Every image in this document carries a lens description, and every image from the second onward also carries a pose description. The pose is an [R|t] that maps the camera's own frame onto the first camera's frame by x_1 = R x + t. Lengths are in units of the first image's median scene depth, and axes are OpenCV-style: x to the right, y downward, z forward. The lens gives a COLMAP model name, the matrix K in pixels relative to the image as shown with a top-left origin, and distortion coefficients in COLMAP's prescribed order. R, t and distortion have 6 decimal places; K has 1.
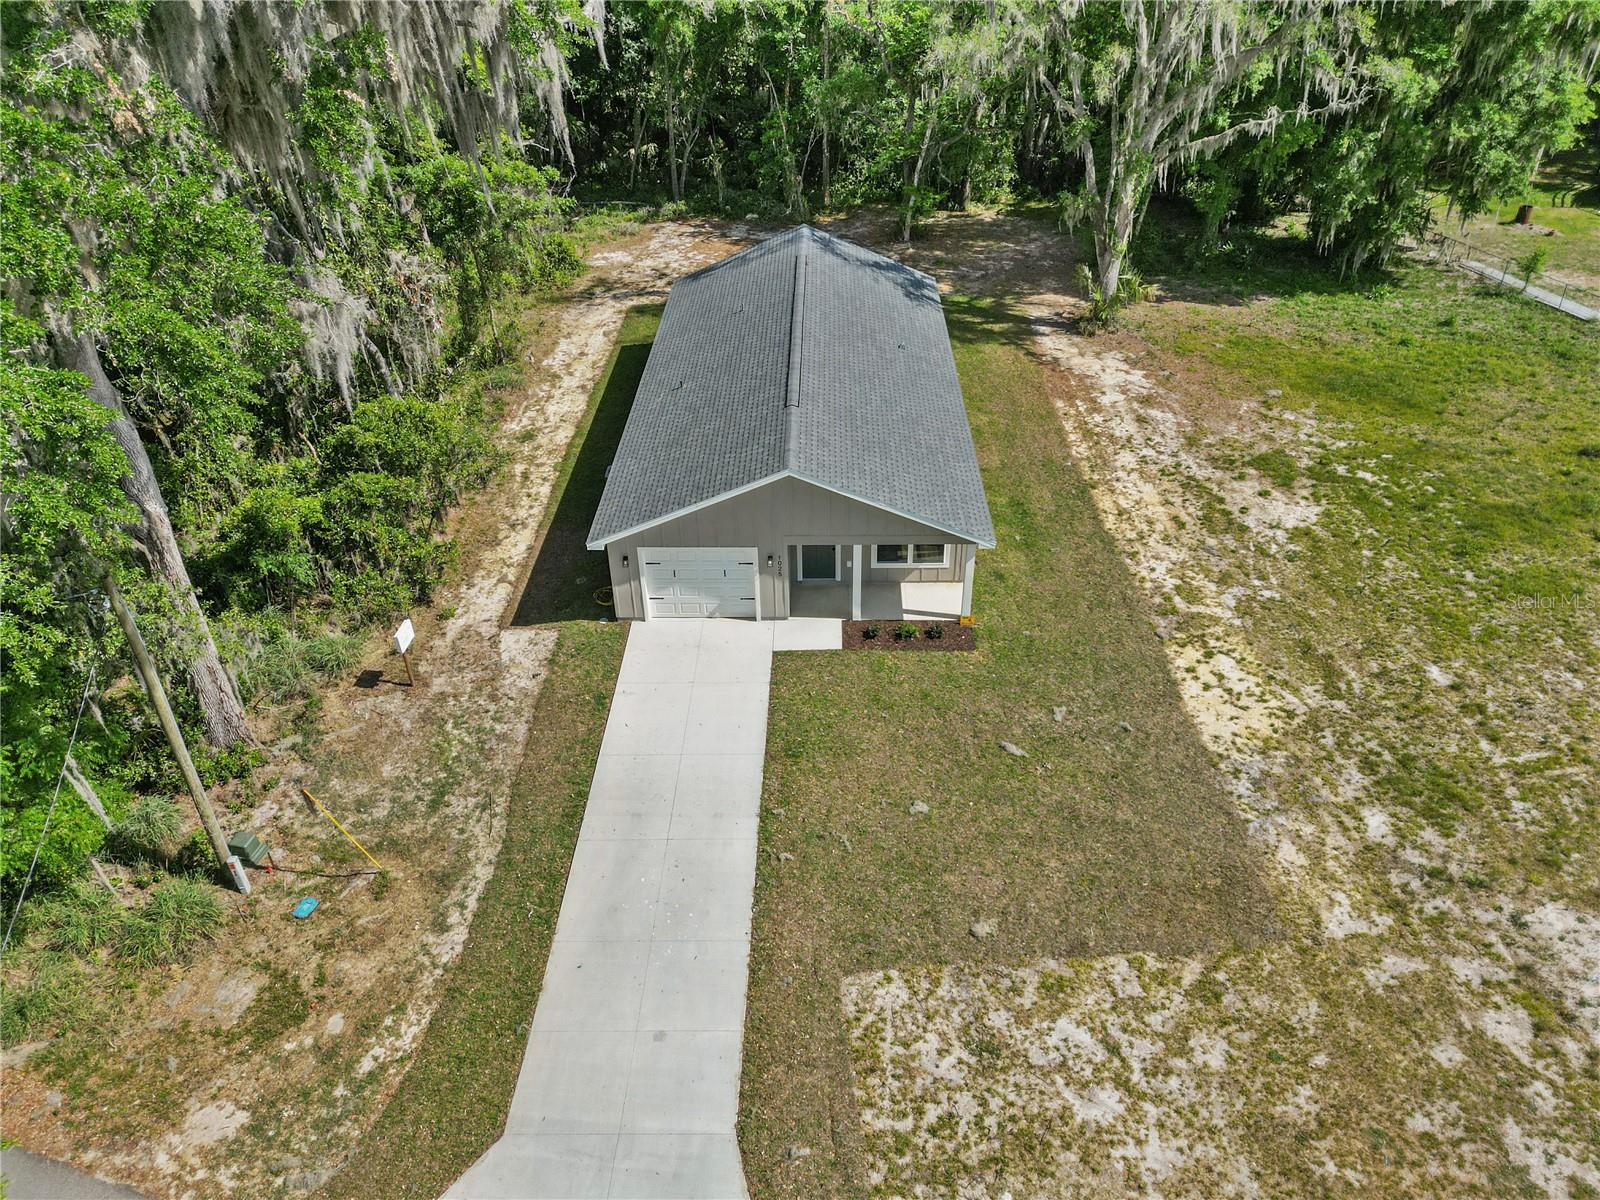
lens RADIAL K [[1119.4, 0, 801.3], [0, 1119.4, 595.8], [0, 0, 1]] dist [0.077608, -0.073436]
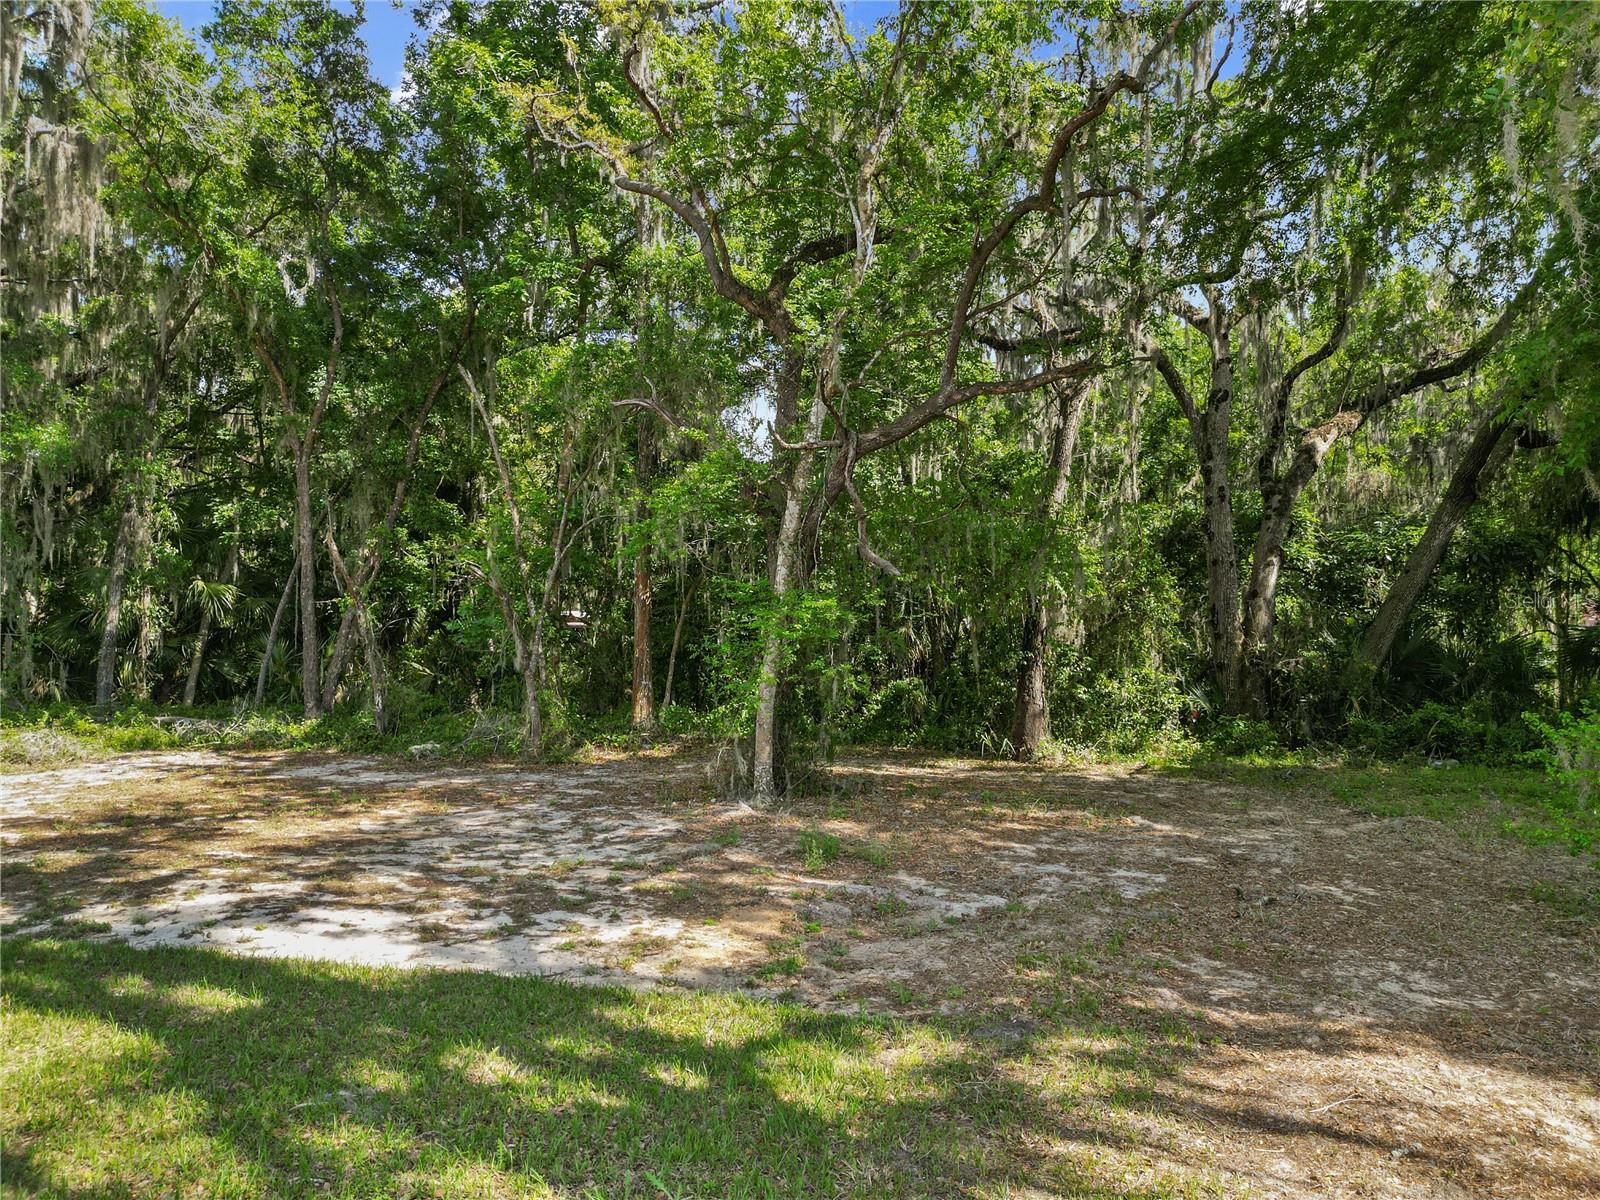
lens RADIAL K [[1119.4, 0, 801.3], [0, 1119.4, 595.8], [0, 0, 1]] dist [0.077608, -0.073436]
pose [[0.977753, 0.006364, -0.209665, 0.304789], [-0.126879, 0.813900, -0.566982, -0.387548], [0.167038, 0.580970, 0.796600, 1.457439]]
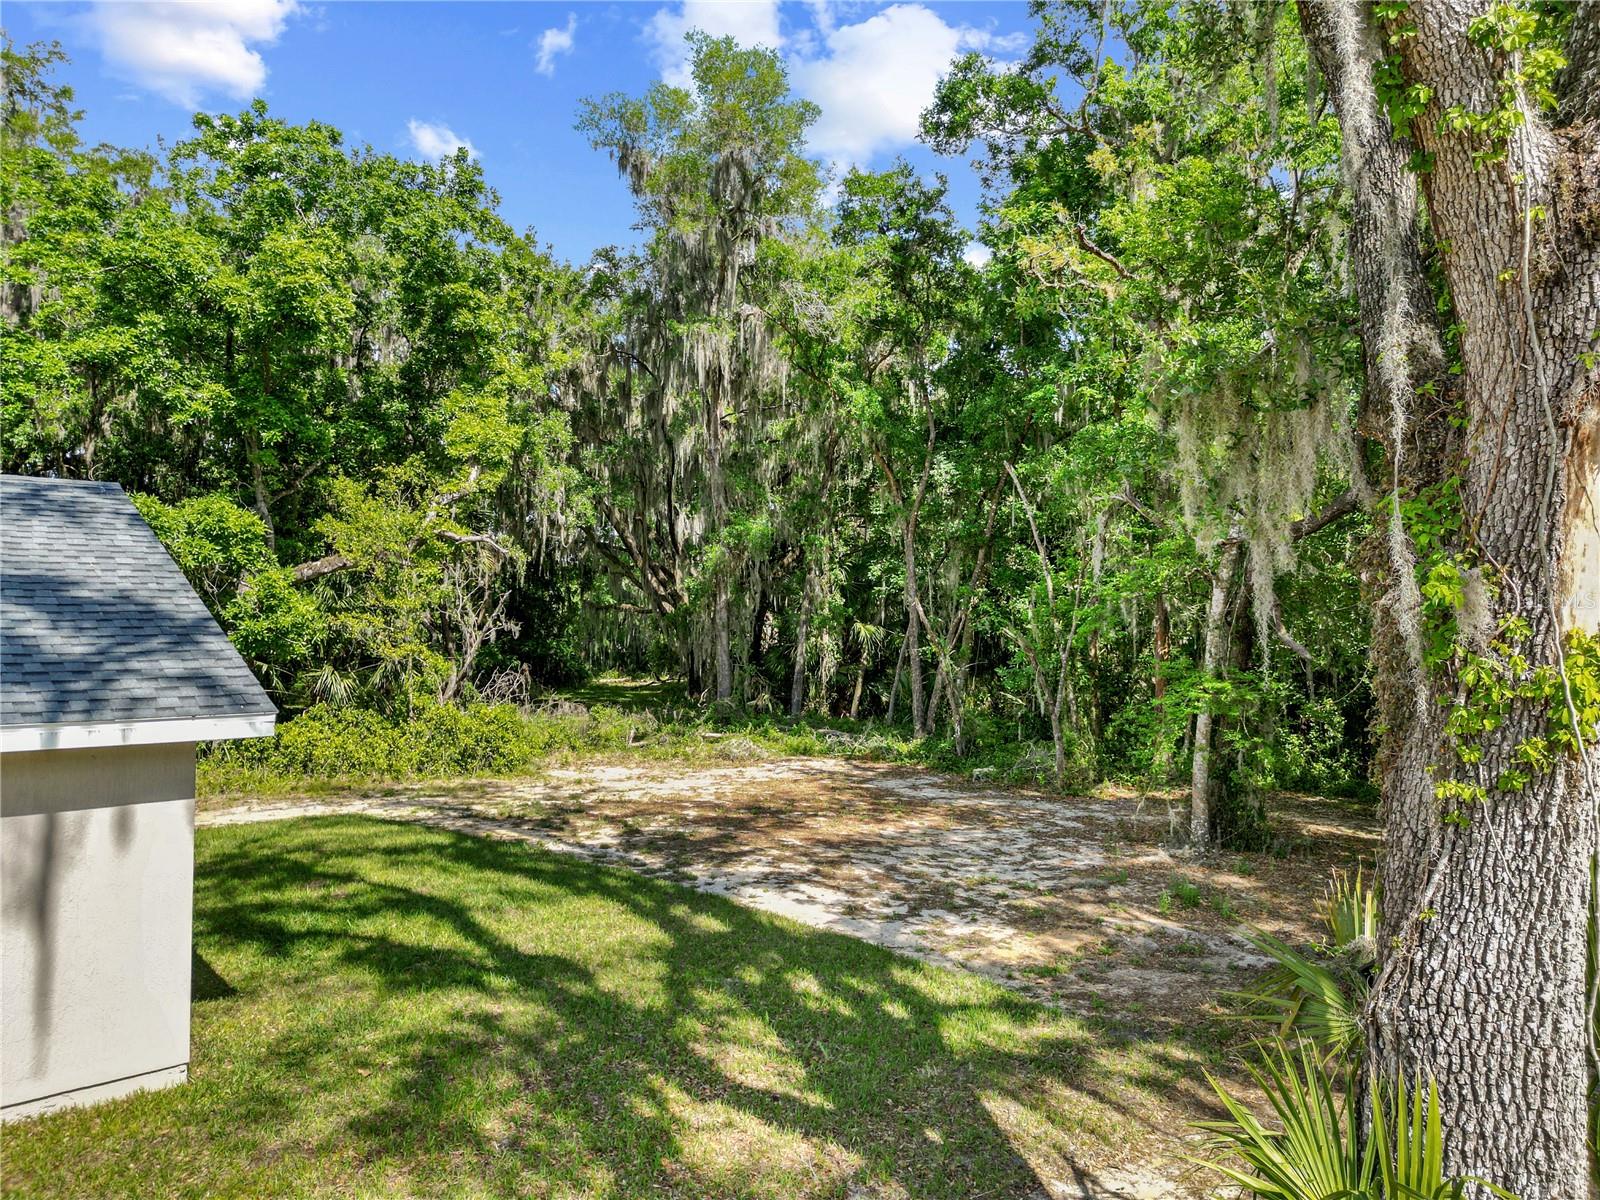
lens RADIAL K [[1116.4, 0, 800.0], [0, 1116.4, 600.0], [0, 0, 1]] dist [0.105412, -0.072512]
pose [[0.684977, -0.002181, -0.728561, 0.470314], [-0.420197, 0.815737, -0.397502, -0.383226], [0.595182, 0.578419, 0.557845, 1.386376]]
